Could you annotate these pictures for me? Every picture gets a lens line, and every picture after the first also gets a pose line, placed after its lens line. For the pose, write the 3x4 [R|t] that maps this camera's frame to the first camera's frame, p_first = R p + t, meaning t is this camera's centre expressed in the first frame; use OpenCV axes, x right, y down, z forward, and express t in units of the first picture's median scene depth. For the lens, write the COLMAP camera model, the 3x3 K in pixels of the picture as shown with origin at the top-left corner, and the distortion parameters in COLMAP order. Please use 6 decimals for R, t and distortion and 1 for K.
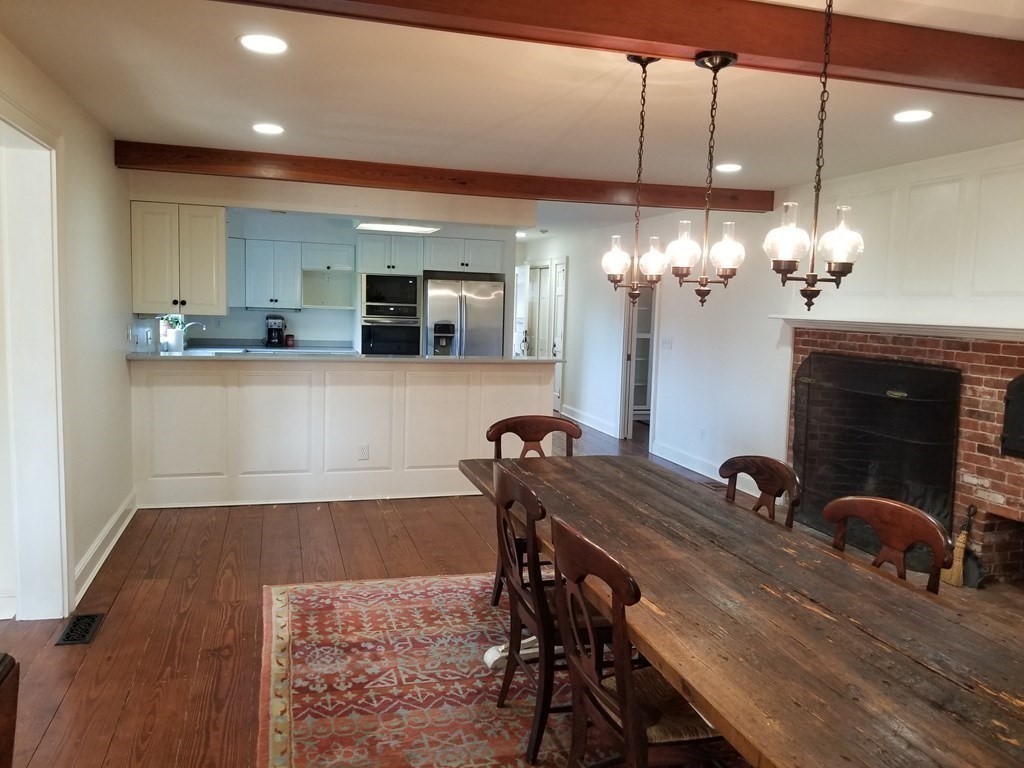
lens RADIAL K [[785.6, 0, 512.0], [0, 785.6, 384.0], [0, 0, 1]] dist [0.009549, 0.000432]
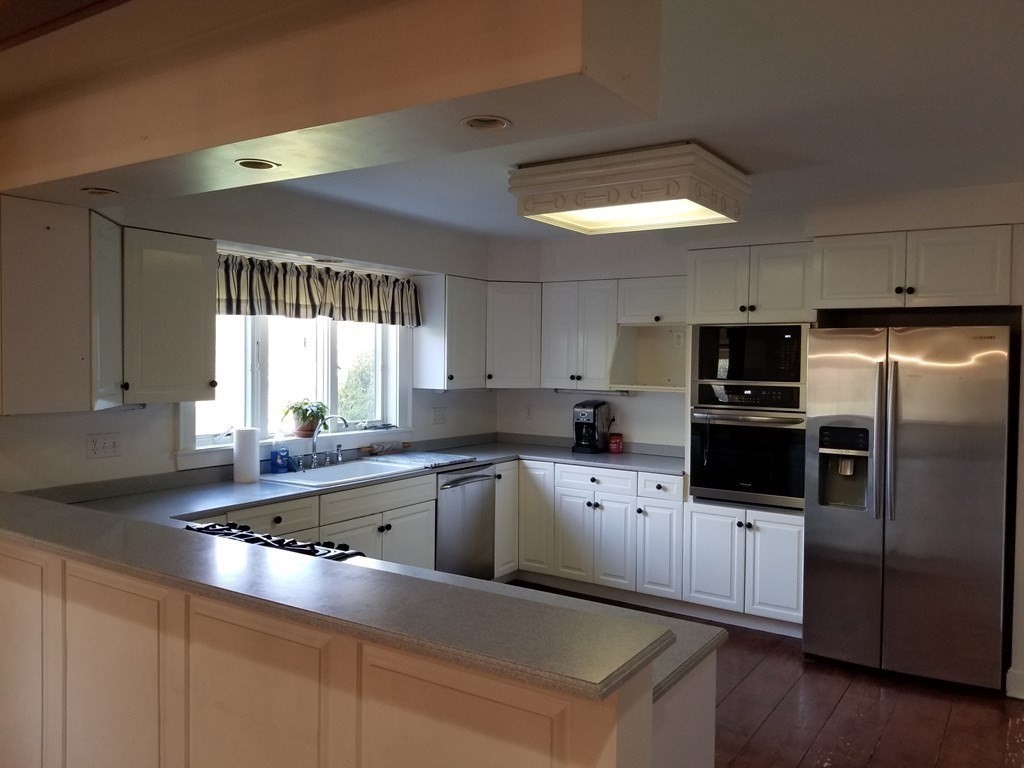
lens RADIAL K [[785.6, 0, 512.0], [0, 785.6, 384.0], [0, 0, 1]] dist [0.009549, 0.000432]
pose [[0.645519, -0.002908, -0.763738, 0.400342], [-0.067868, 0.995818, -0.061155, -0.181125], [0.760723, 0.091310, 0.642623, 1.710099]]
